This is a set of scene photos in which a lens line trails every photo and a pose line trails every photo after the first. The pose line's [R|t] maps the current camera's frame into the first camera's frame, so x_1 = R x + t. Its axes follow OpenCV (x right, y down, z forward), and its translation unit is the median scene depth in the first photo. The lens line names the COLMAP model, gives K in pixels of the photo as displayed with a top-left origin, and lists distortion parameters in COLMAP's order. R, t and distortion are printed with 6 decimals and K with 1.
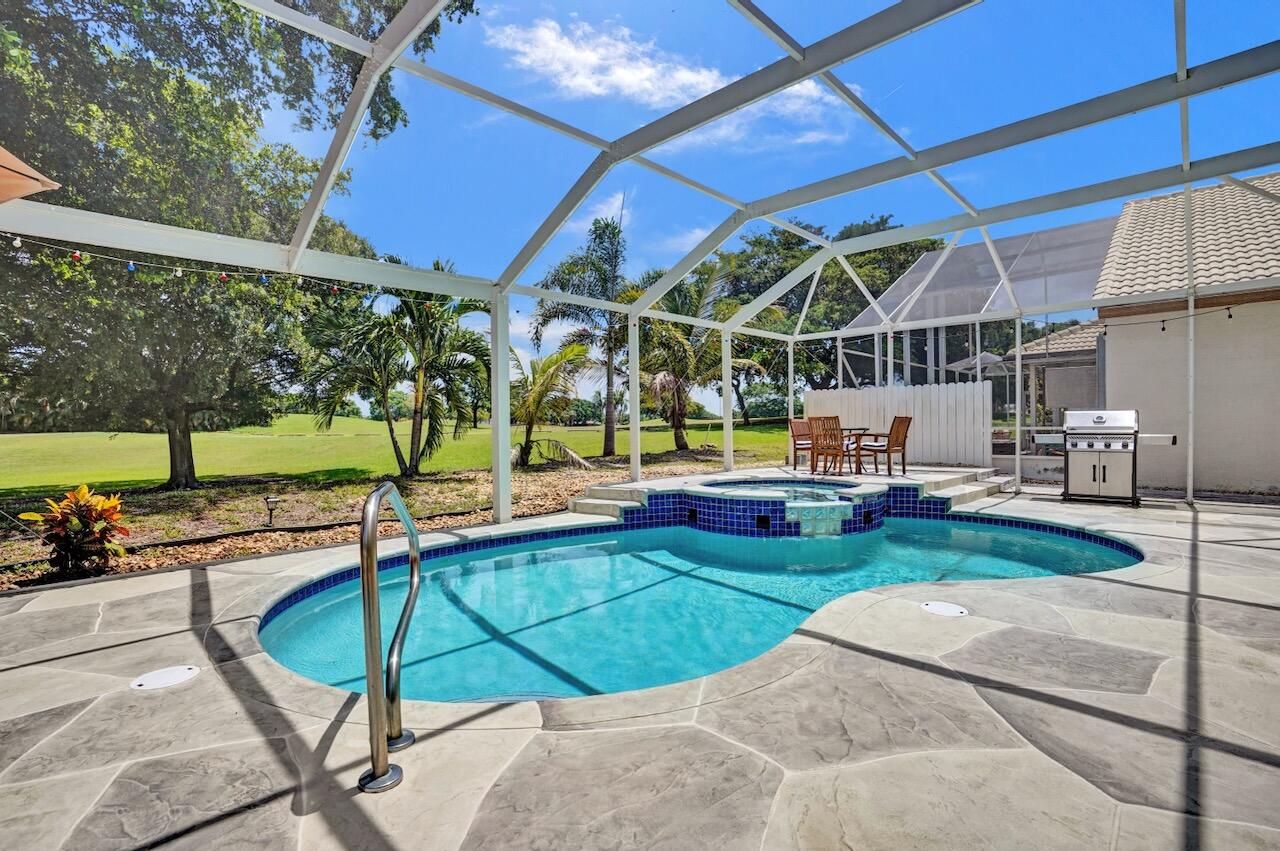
lens RADIAL K [[572.7, 0, 621.2], [0, 572.7, 431.5], [0, 0, 1]] dist [-0.003891, 0.002515]
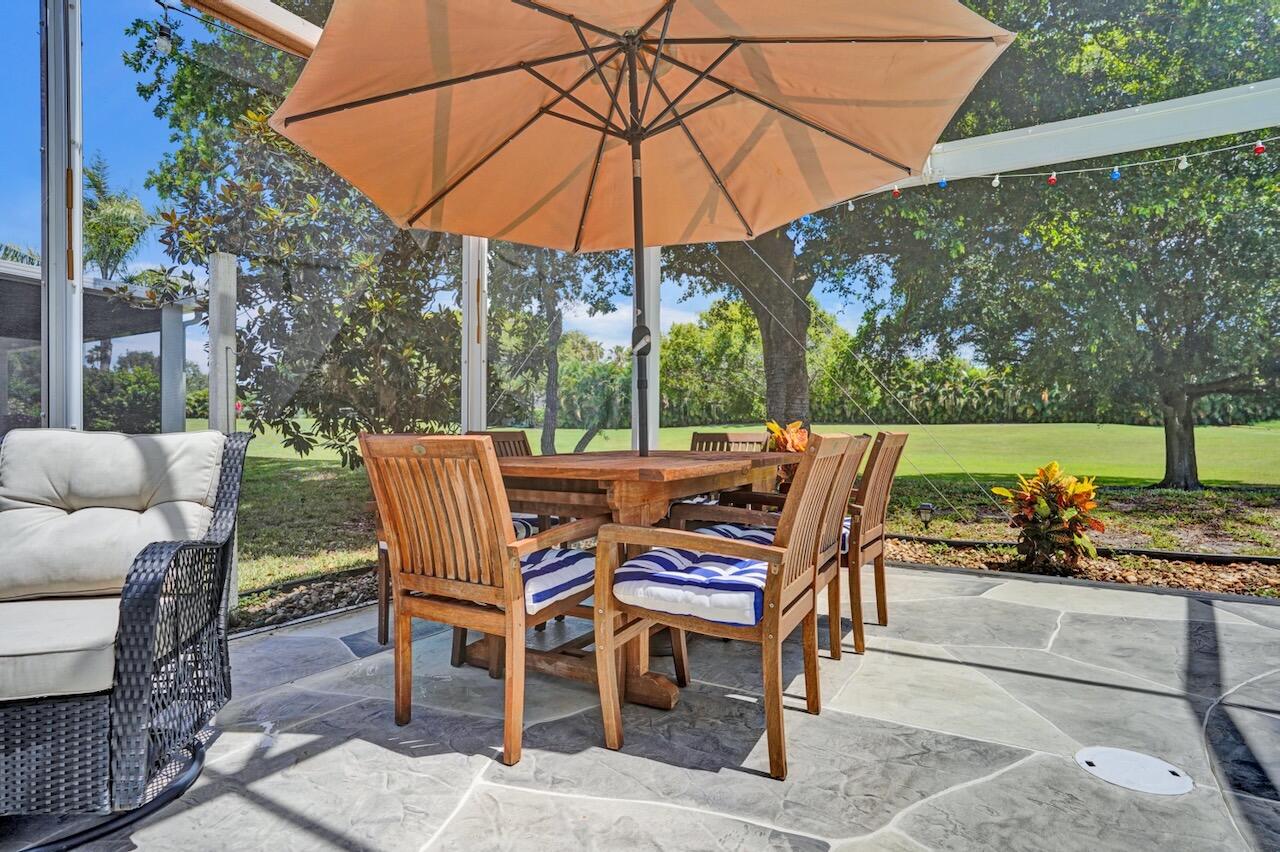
lens RADIAL K [[702.0, 0, 634.7], [0, 702.0, 420.8], [0, 0, 1]] dist [0.016902, 0.003872]
pose [[0.254903, 0.007958, -0.966934, -0.071835], [-0.017554, 0.999839, 0.003601, 0.025780], [0.966807, 0.016056, 0.255001, 0.099650]]
